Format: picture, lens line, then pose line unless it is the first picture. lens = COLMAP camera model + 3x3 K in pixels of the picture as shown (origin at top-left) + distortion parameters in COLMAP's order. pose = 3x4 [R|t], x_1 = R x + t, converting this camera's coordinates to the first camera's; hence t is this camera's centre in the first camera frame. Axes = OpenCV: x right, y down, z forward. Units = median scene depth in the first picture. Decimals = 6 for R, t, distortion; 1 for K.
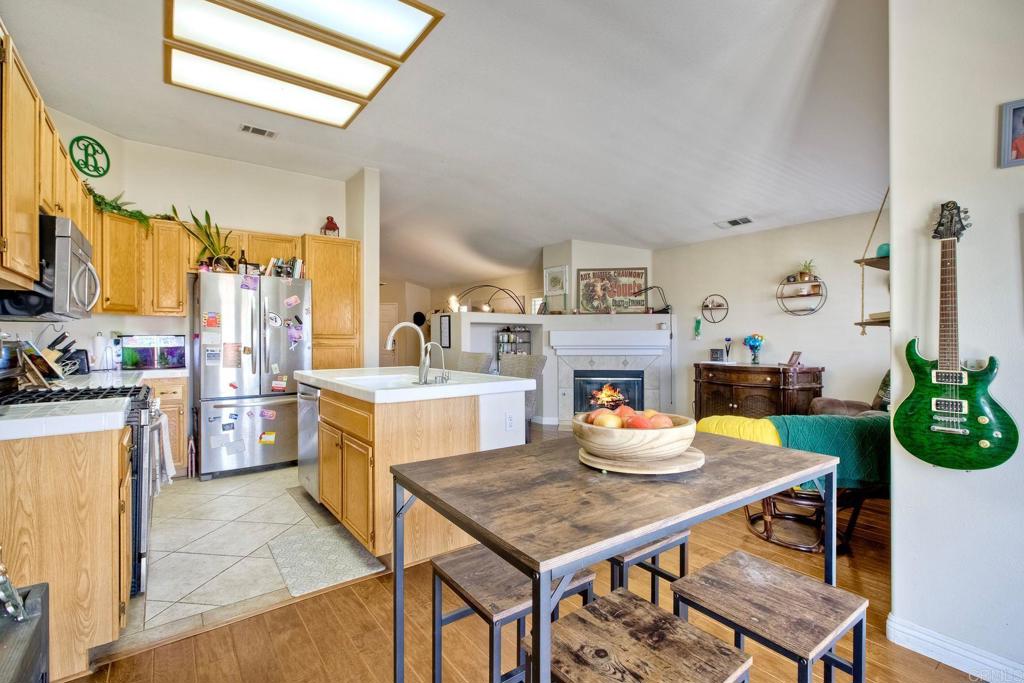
lens RADIAL K [[473.0, 0, 520.7], [0, 473.0, 337.3], [0, 0, 1]] dist [-0.008389, 0.002347]
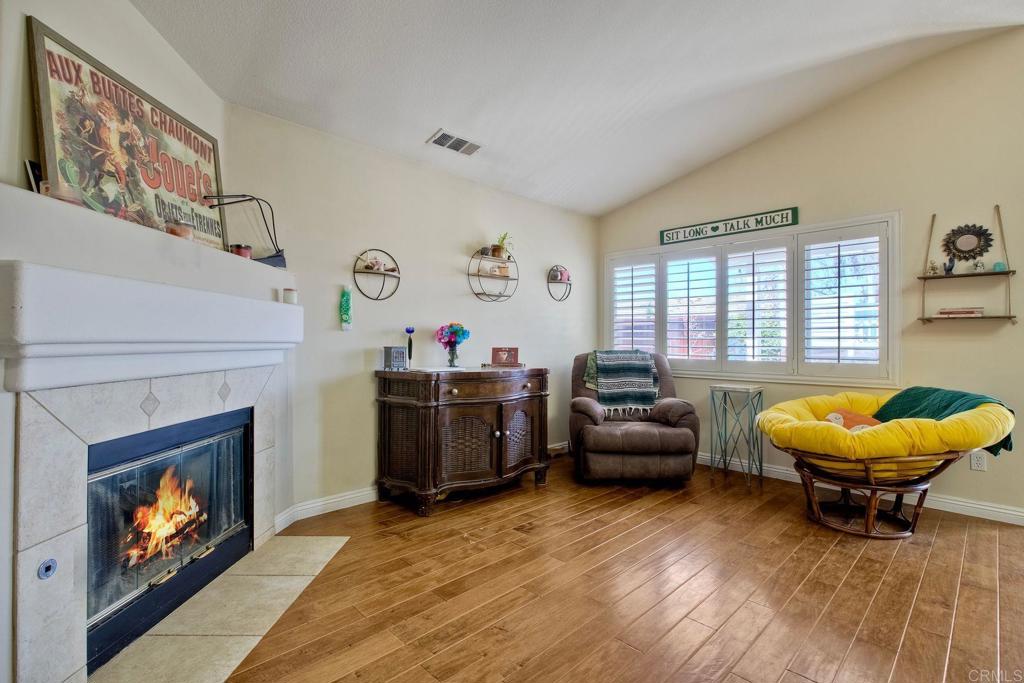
lens RADIAL K [[473.0, 0, 520.6], [0, 473.0, 341.2], [0, 0, 1]] dist [-0.008389, 0.002347]
pose [[-0.125132, 0.002769, 0.992136, -0.220420], [-0.003817, 0.999987, -0.003272, 0.025764], [-0.992133, -0.004196, -0.125120, 1.229929]]
